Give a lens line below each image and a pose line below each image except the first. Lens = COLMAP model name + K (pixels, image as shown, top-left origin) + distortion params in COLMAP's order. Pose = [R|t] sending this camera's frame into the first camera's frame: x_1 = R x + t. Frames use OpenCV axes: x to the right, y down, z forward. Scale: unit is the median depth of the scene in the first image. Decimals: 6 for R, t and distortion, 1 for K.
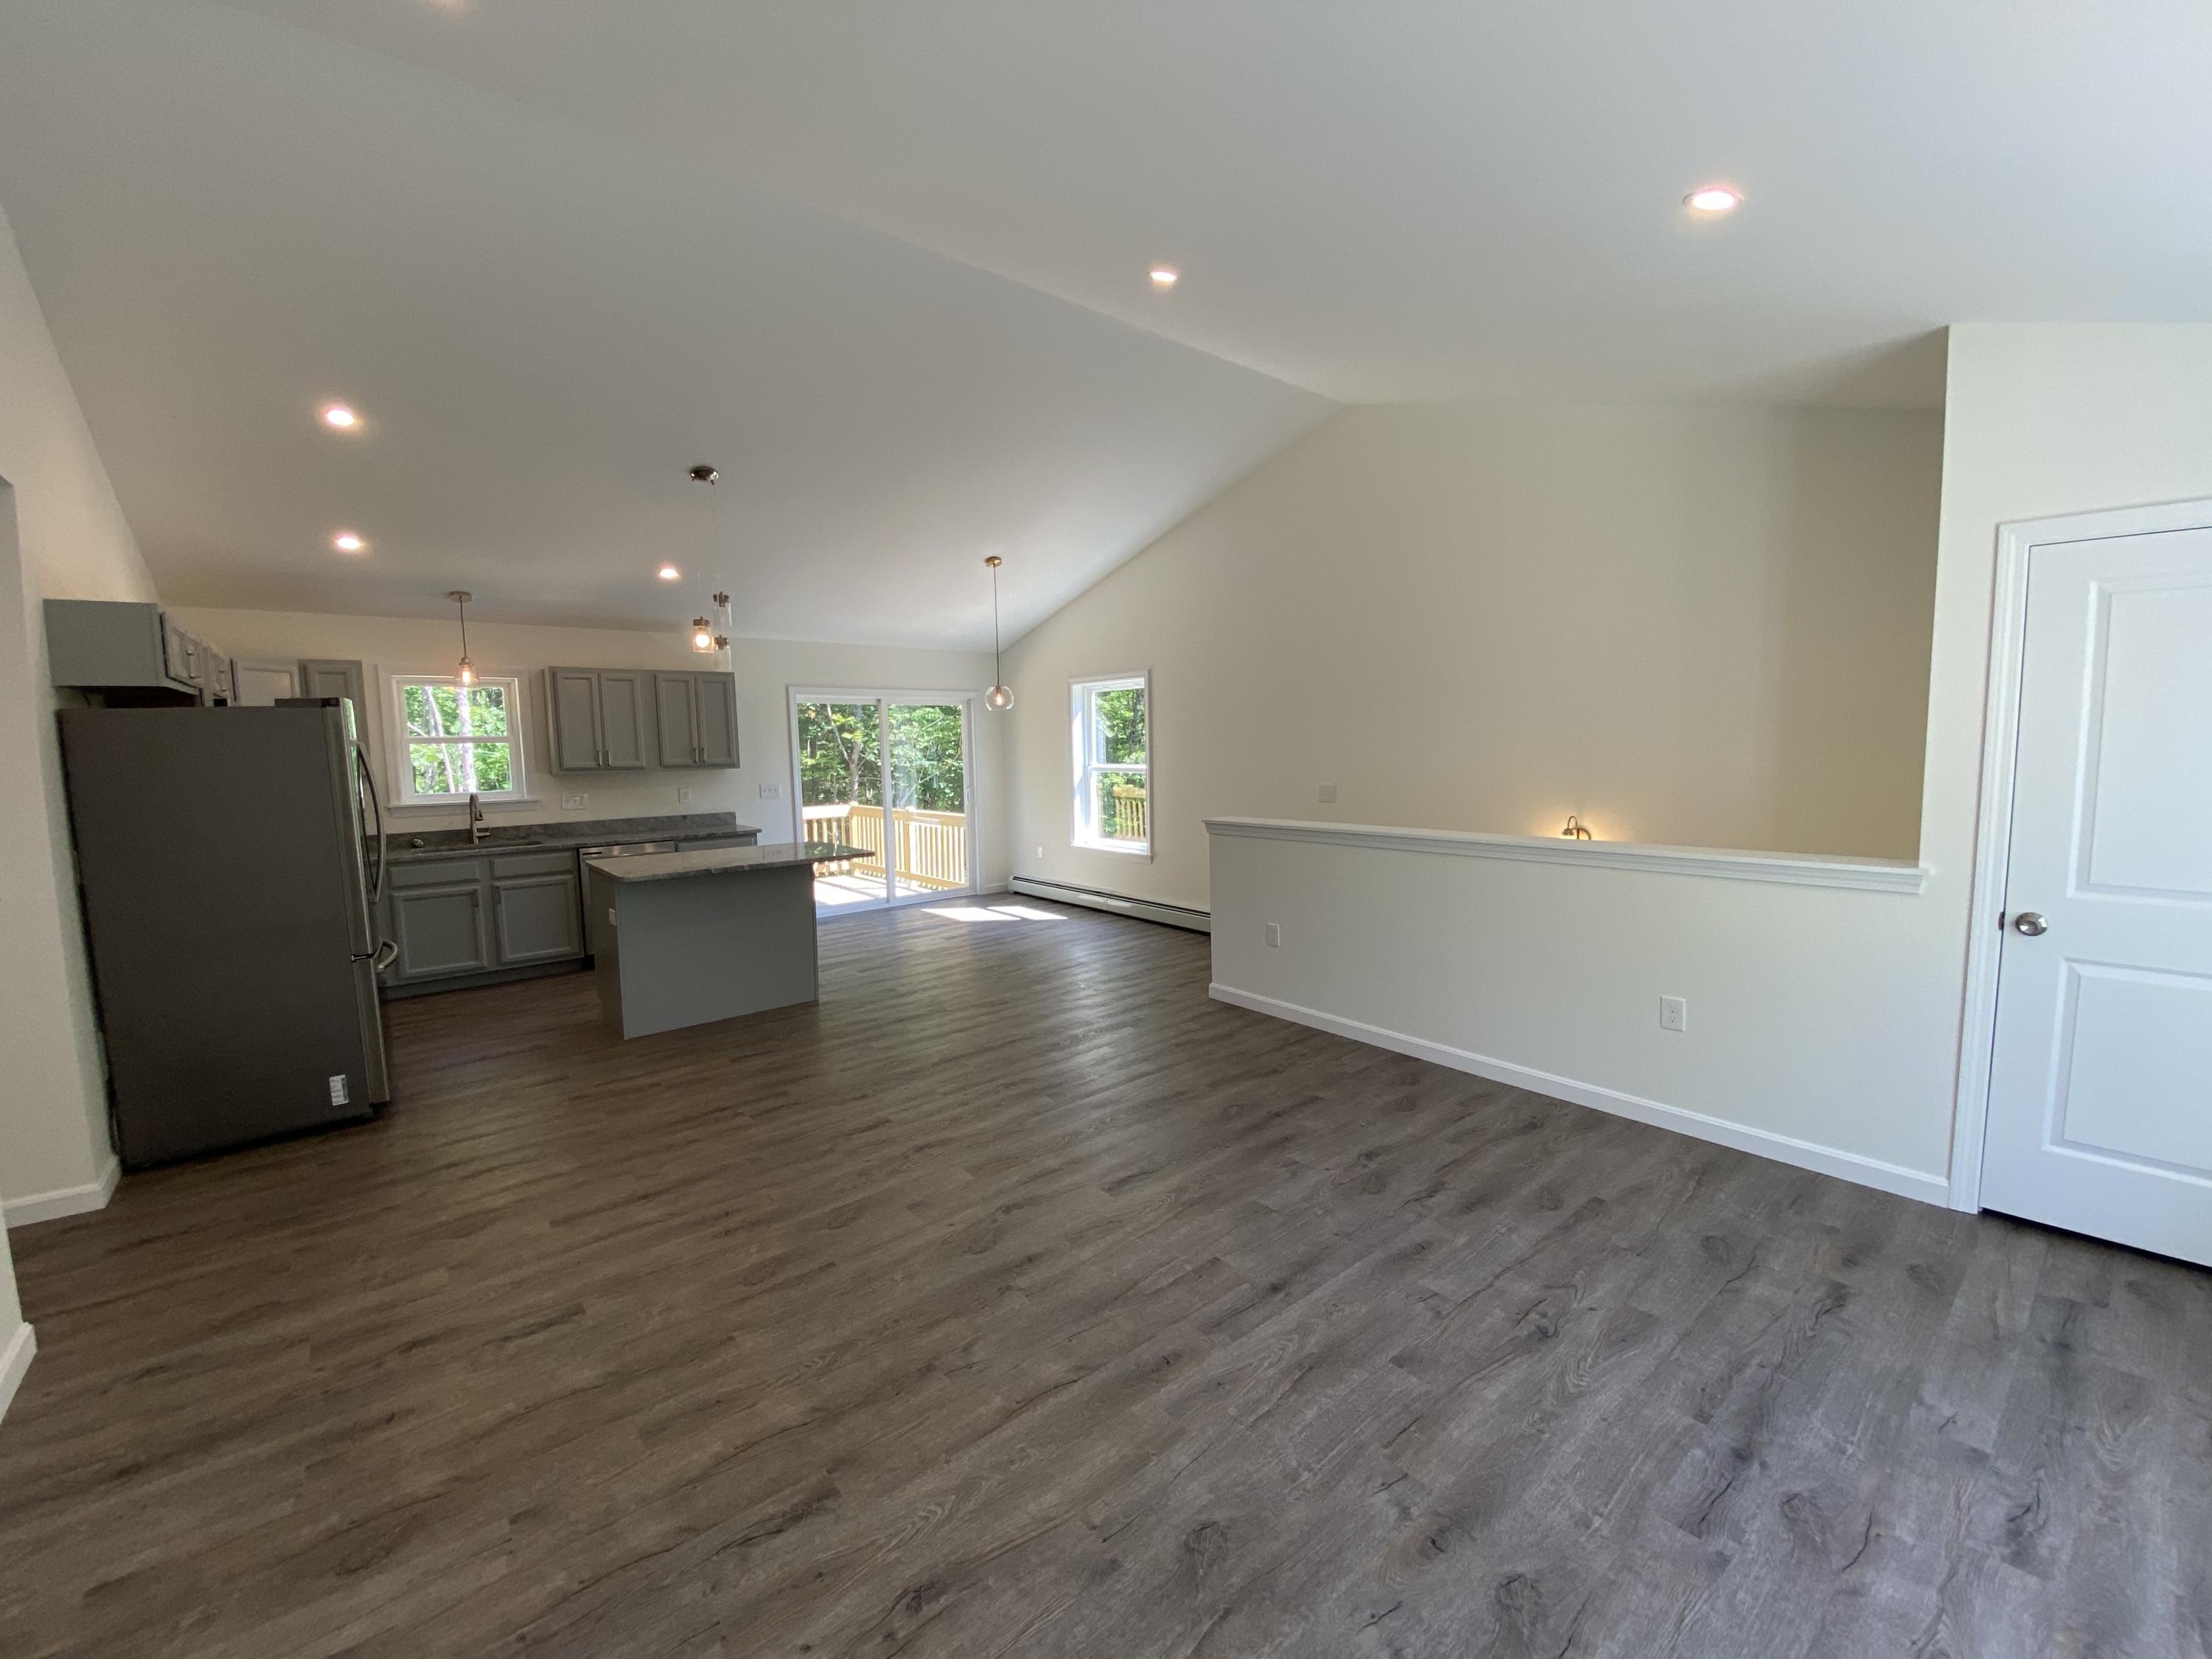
lens RADIAL K [[897.6, 0, 1114.5], [0, 897.6, 826.0], [0, 0, 1]] dist [-0.015285, -0.000765]
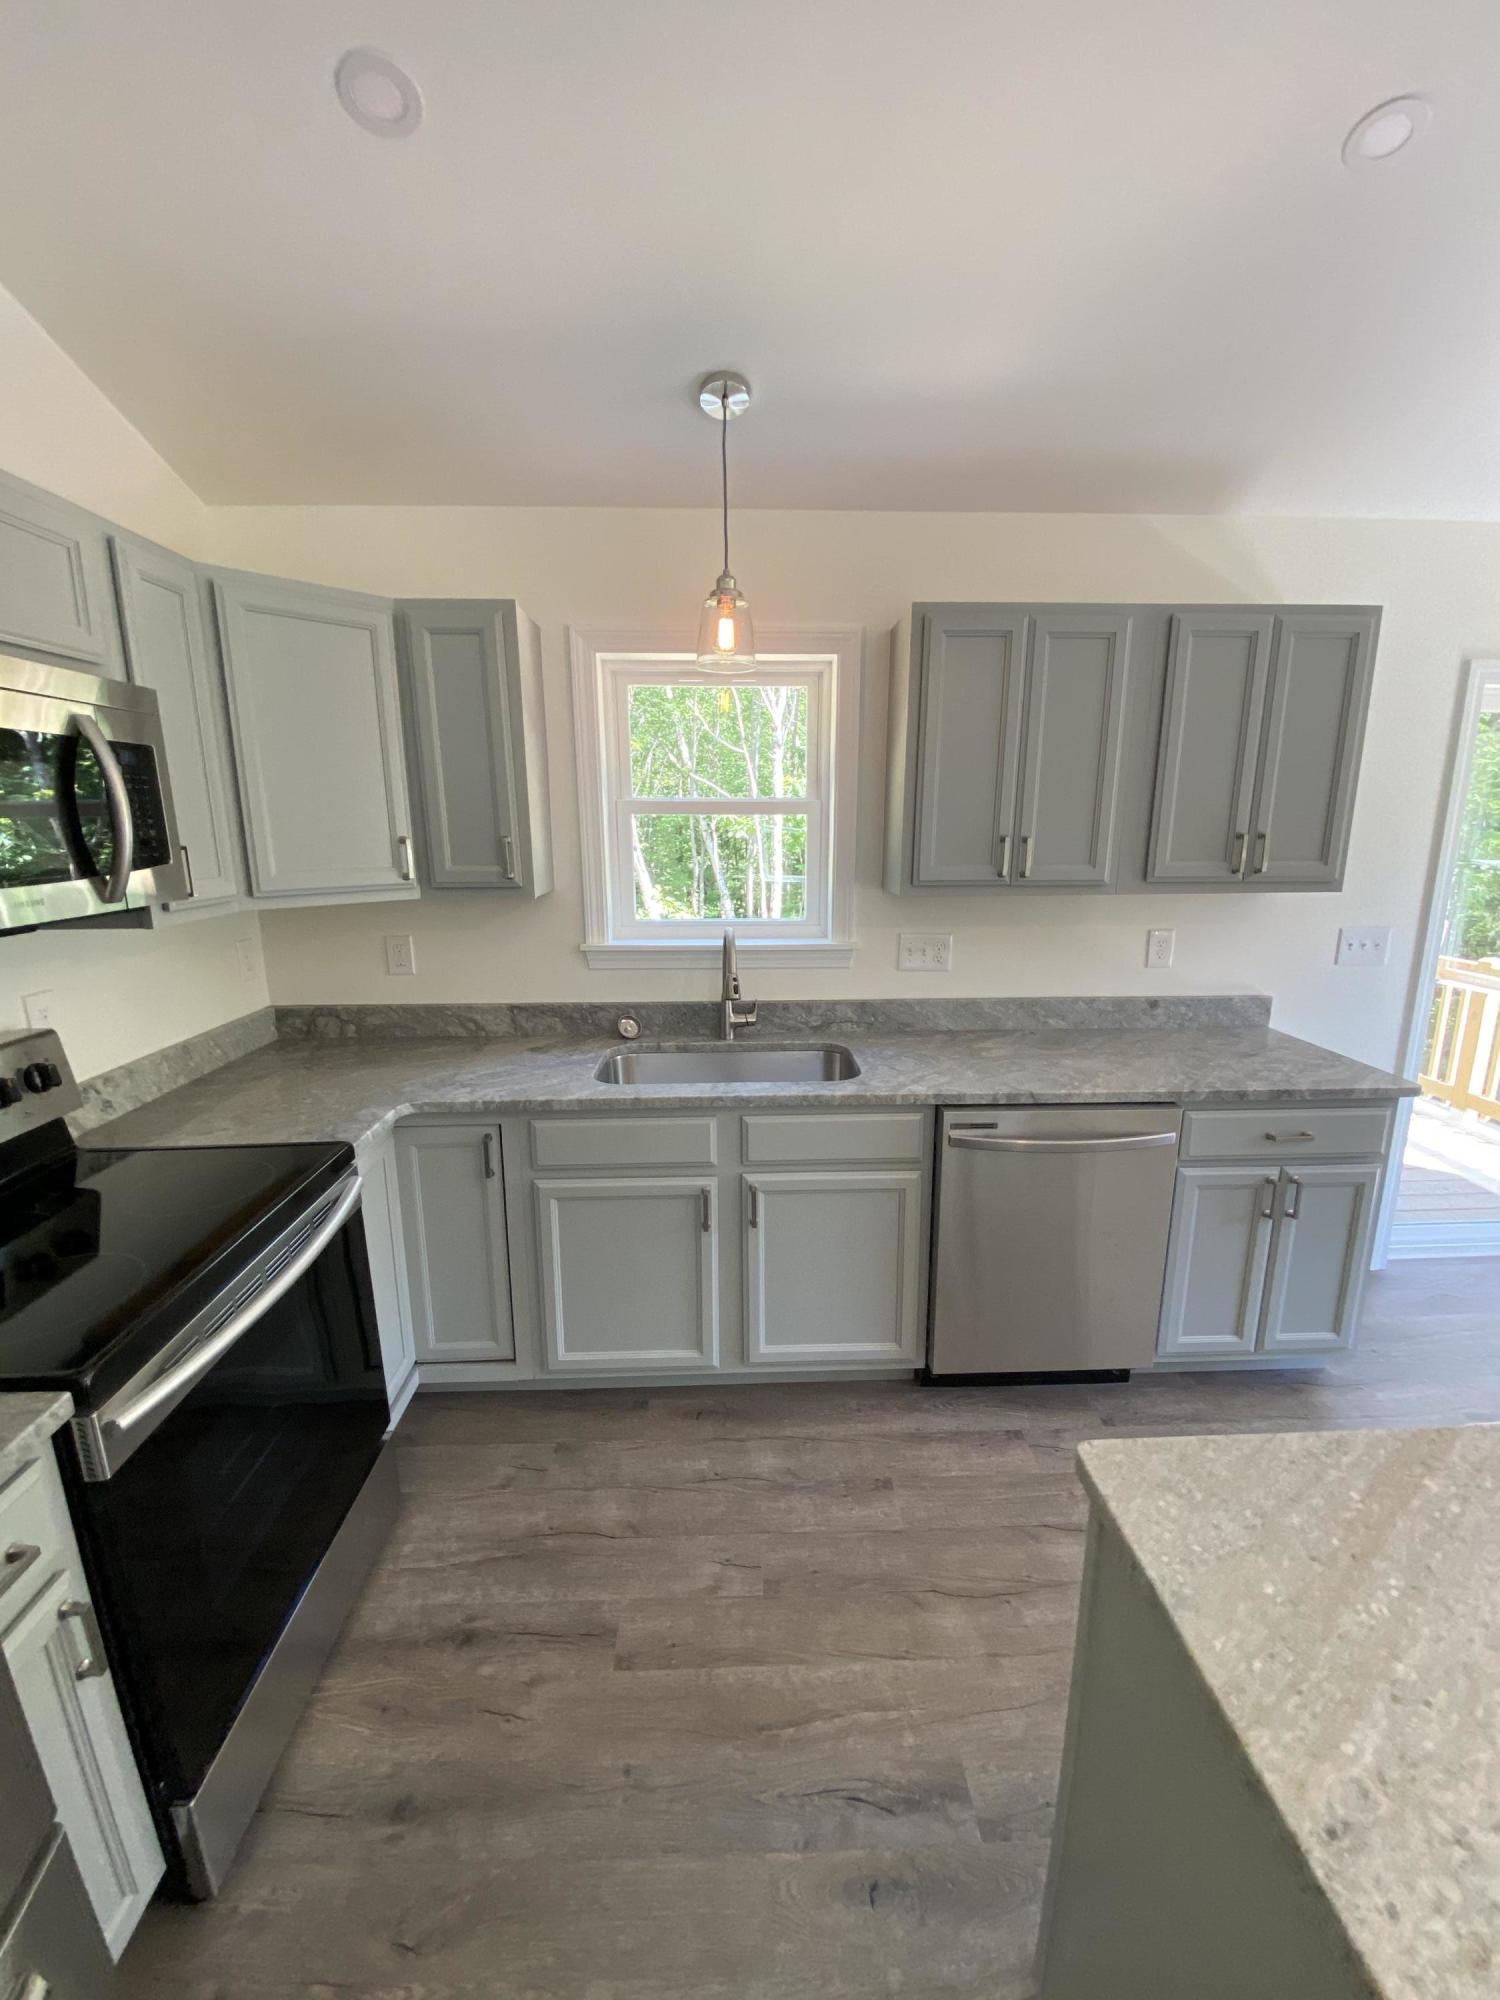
lens RADIAL K [[811.6, 0, 753.4], [0, 811.6, 1000.8], [0, 0, 1]] dist [-0.015285, -0.000765]
pose [[0.783107, 0.146912, -0.604285, -0.460125], [-0.069248, 0.986253, 0.150035, -0.061552], [0.618020, -0.075648, 0.782514, 0.685255]]
